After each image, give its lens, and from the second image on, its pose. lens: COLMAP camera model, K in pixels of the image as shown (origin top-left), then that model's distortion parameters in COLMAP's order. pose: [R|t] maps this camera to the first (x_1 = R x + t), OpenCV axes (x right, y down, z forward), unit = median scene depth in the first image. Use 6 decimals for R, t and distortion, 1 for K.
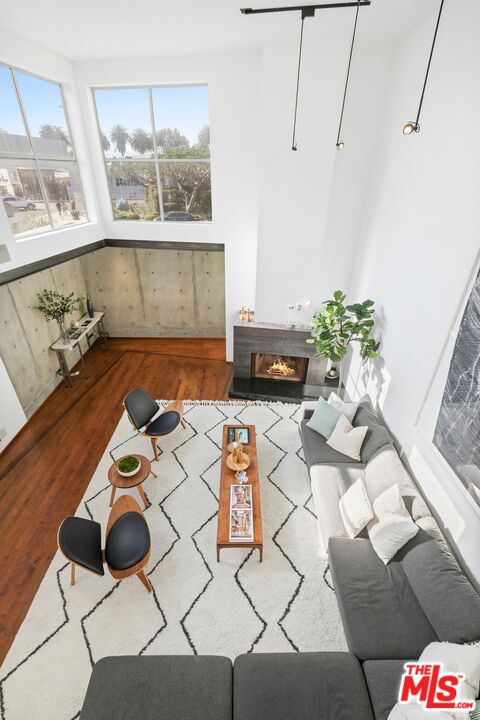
lens RADIAL K [[318.7, 0, 234.8], [0, 318.7, 361.0], [0, 0, 1]] dist [-0.000747, -0.000153]
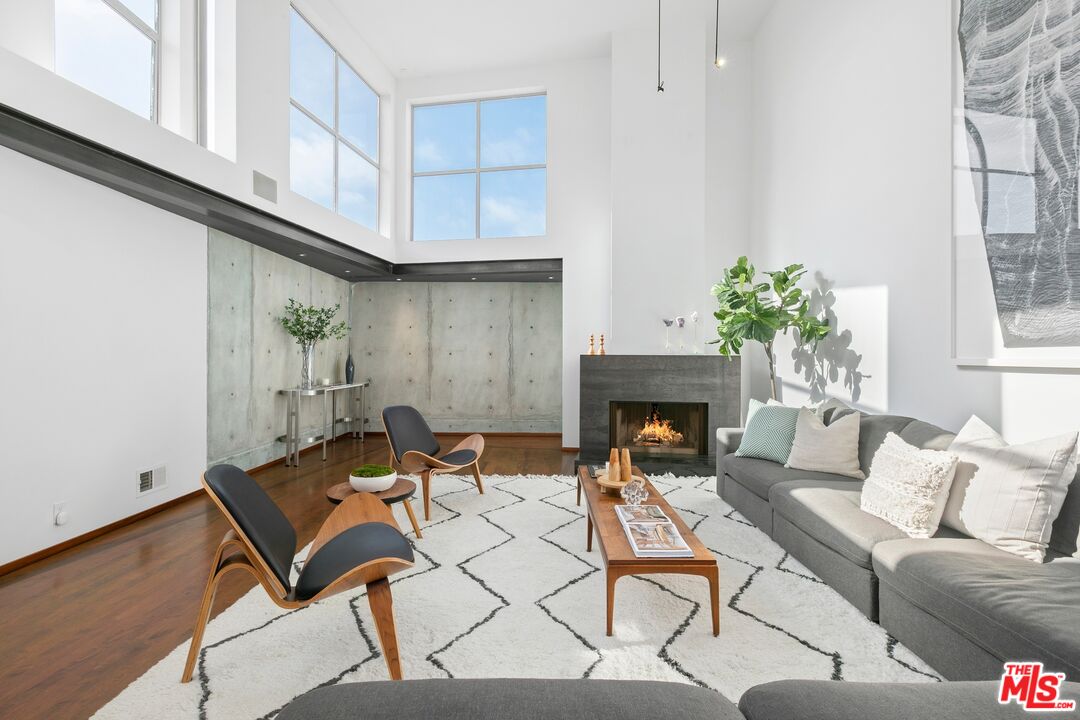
lens RADIAL K [[478.0, 0, 540.0], [0, 478.0, 360.0], [0, 0, 1]] dist [-0.000747, -0.000153]
pose [[0.999999, 0.000645, -0.001167, -0.082592], [-0.001140, 0.867286, -0.497808, 0.373662], [0.000691, 0.497809, 0.867286, 0.182678]]
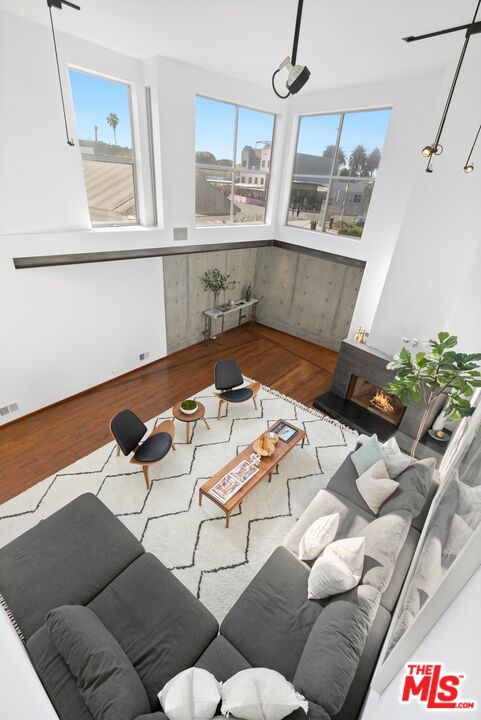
lens RADIAL K [[318.4, 0, 240.5], [0, 318.4, 360.0], [0, 0, 1]] dist [0.000152, 0.000283]
pose [[0.778206, 0.349852, -0.521535, 0.292967], [-0.372603, 0.925711, 0.065001, -0.000877], [0.505531, 0.143742, 0.850751, -0.002725]]
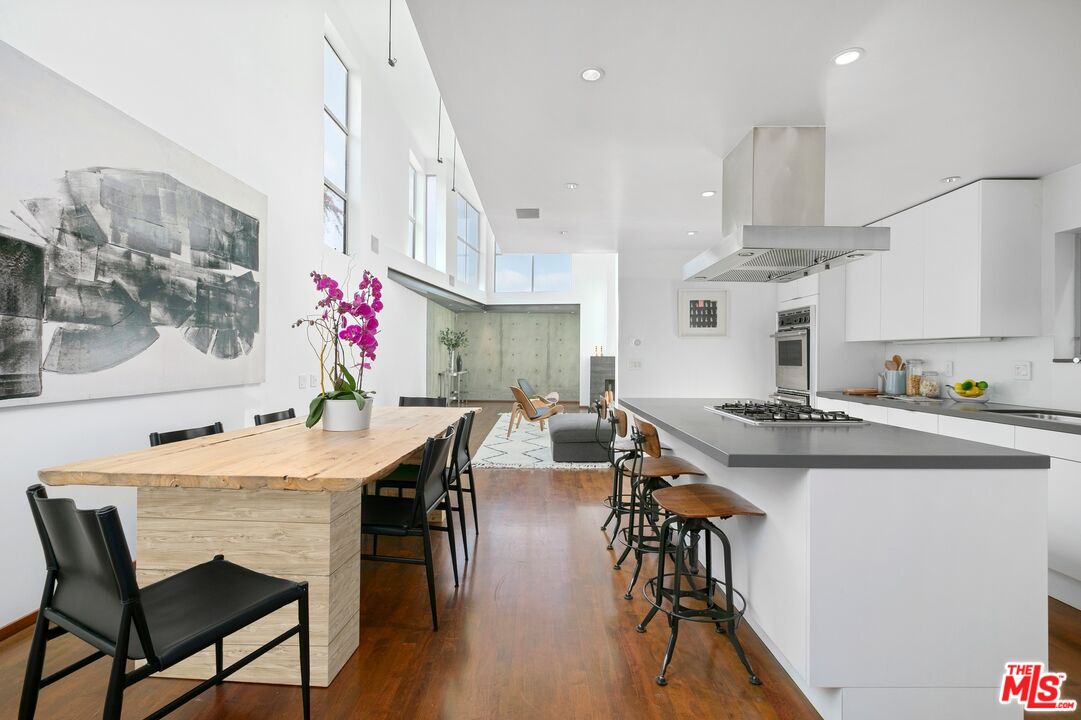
lens RADIAL K [[478.4, 0, 540.5], [0, 478.4, 360.0], [0, 0, 1]] dist [-0.000747, -0.000153]
pose [[0.999973, 0.005226, 0.005210, -0.211512], [-0.001957, 0.868528, -0.495636, 0.845523], [-0.007116, 0.495613, 0.868515, -0.636854]]
